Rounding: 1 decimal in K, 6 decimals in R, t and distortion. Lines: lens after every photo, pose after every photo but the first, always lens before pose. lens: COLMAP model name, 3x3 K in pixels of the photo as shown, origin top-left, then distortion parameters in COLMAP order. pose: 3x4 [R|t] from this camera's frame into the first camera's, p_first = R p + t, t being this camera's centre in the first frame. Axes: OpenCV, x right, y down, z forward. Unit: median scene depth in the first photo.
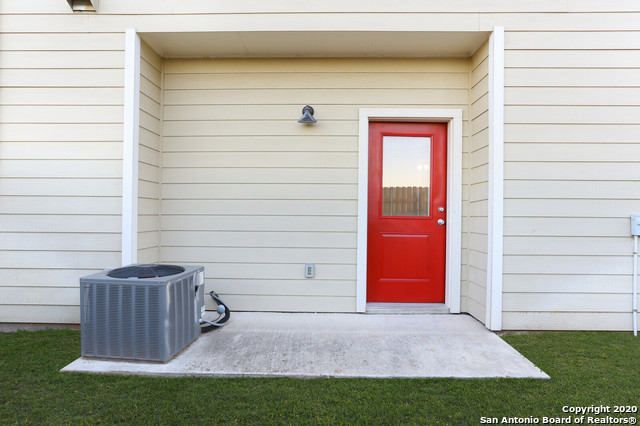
lens RADIAL K [[384.2, 0, 321.1], [0, 384.2, 211.5], [0, 0, 1]] dist [-0.018488, -0.005959]
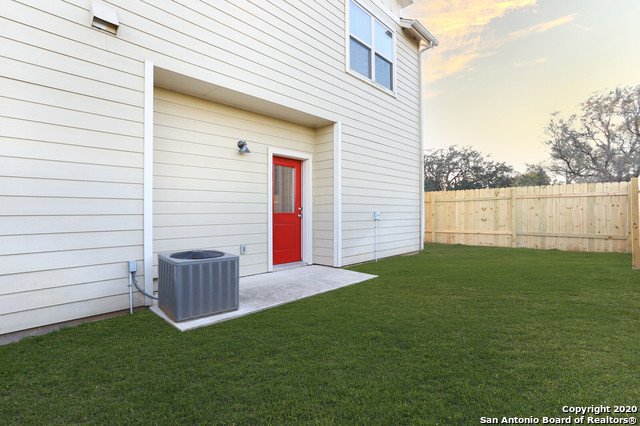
lens RADIAL K [[314.3, 0, 319.9], [0, 314.3, 212.6], [0, 0, 1]] dist [-0.002411, 0.003551]
pose [[0.677426, -0.012667, 0.735482, -0.840818], [0.008007, 0.999919, 0.009847, -0.002476], [-0.735547, -0.000781, 0.677473, -0.076806]]
